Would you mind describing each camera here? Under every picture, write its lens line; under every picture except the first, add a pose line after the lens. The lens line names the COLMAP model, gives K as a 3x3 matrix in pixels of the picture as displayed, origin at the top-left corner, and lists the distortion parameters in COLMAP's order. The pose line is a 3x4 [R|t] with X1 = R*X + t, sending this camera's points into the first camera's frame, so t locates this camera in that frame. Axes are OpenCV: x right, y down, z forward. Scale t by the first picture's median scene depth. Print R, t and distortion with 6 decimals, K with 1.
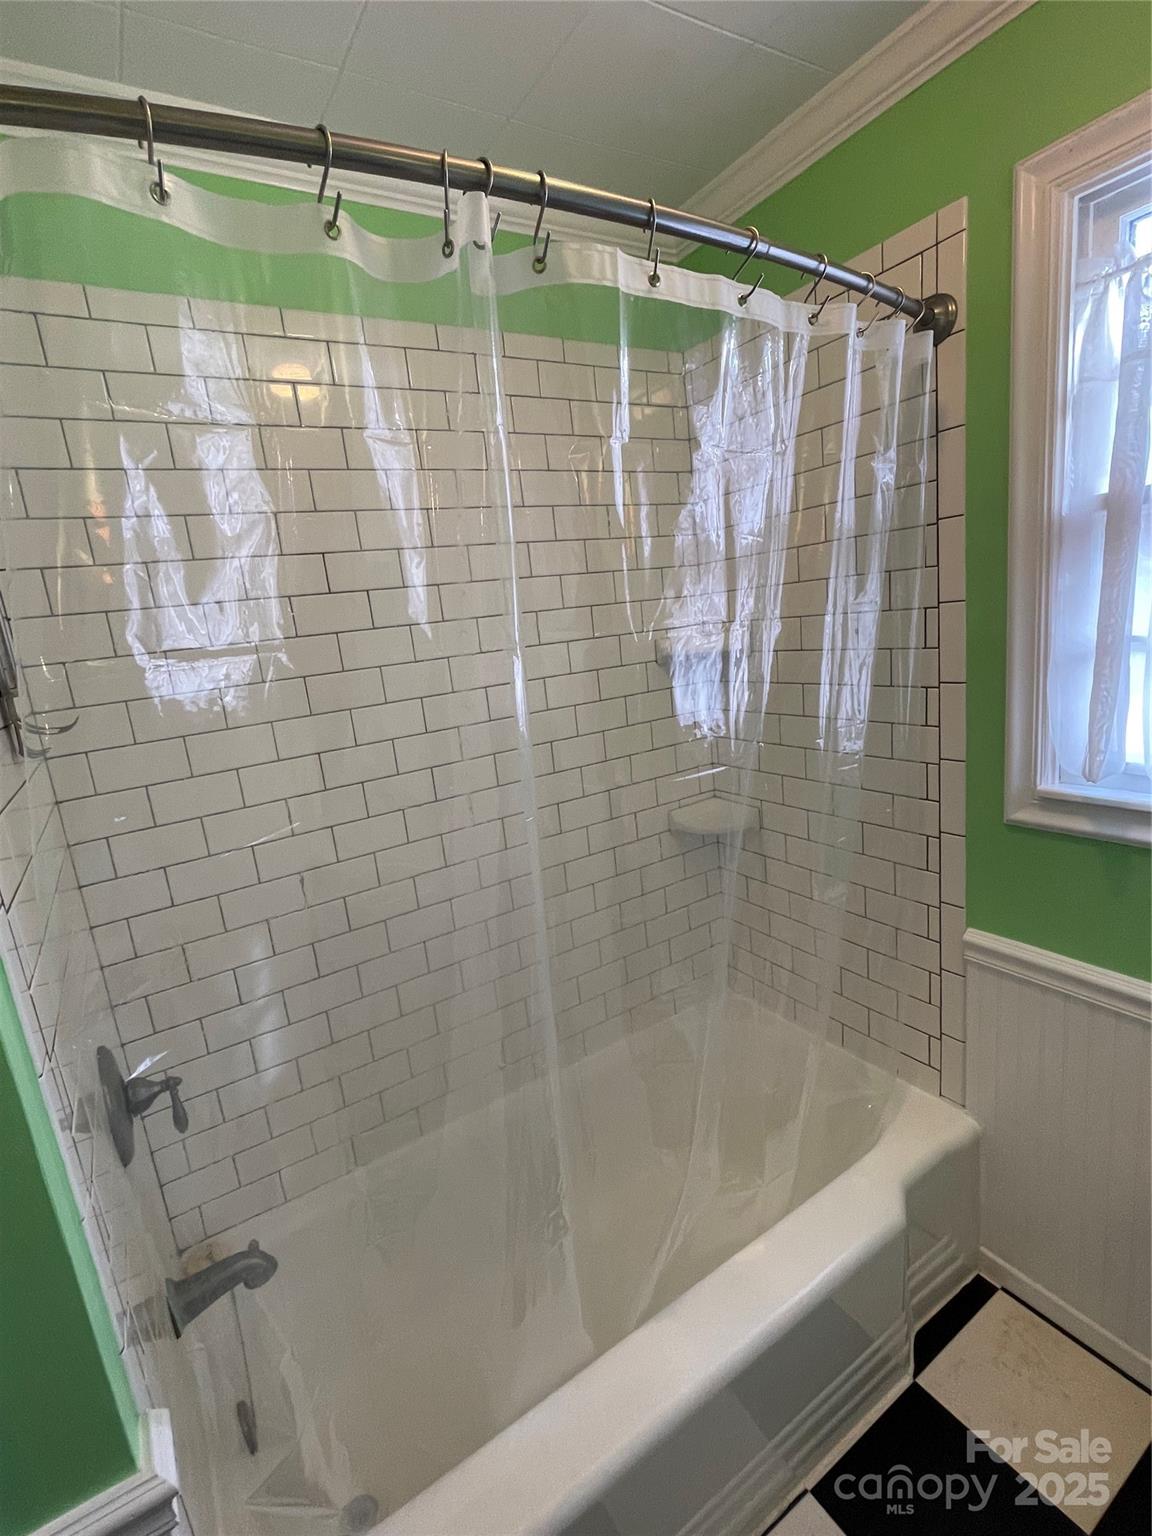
lens RADIAL K [[721.3, 0, 572.8], [0, 721.3, 762.0], [0, 0, 1]] dist [-0.000407, 0.000906]
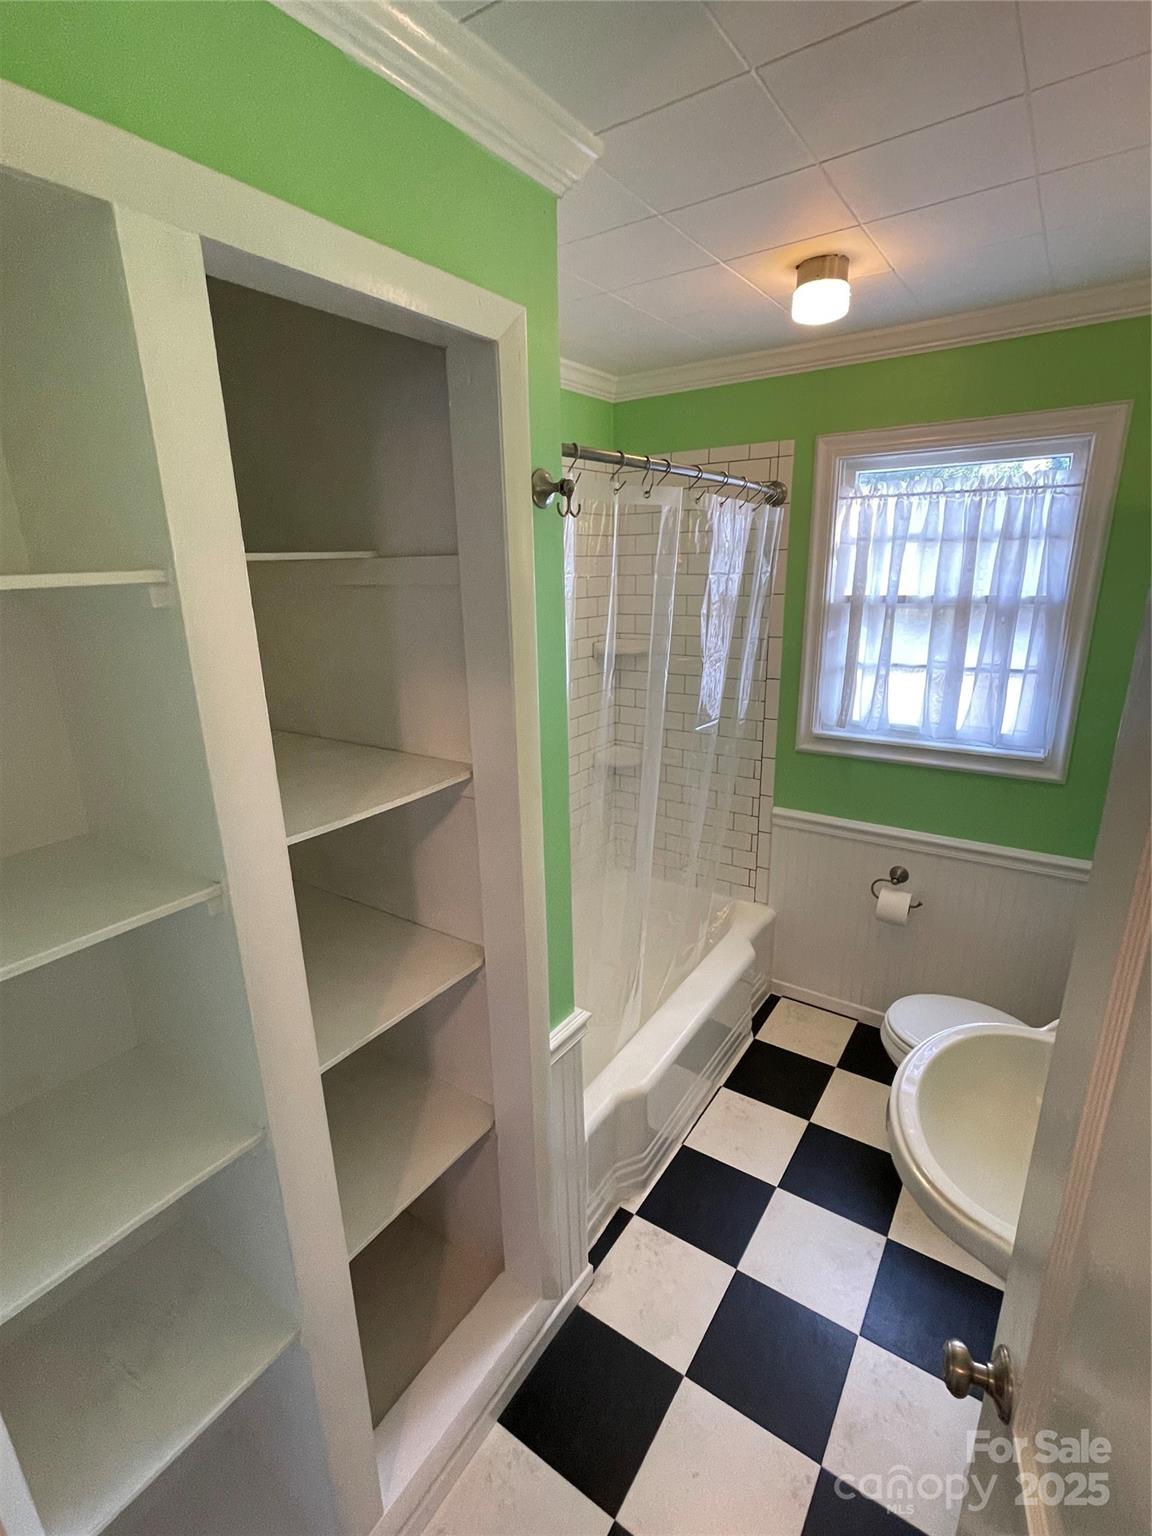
lens RADIAL K [[721.3, 0, 572.8], [0, 721.3, 762.0], [0, 0, 1]] dist [-0.000407, 0.000906]
pose [[0.914198, -0.025034, 0.404493, -0.764655], [0.005902, 0.998807, 0.048477, 0.016401], [-0.405224, -0.041931, 0.913255, -0.562481]]
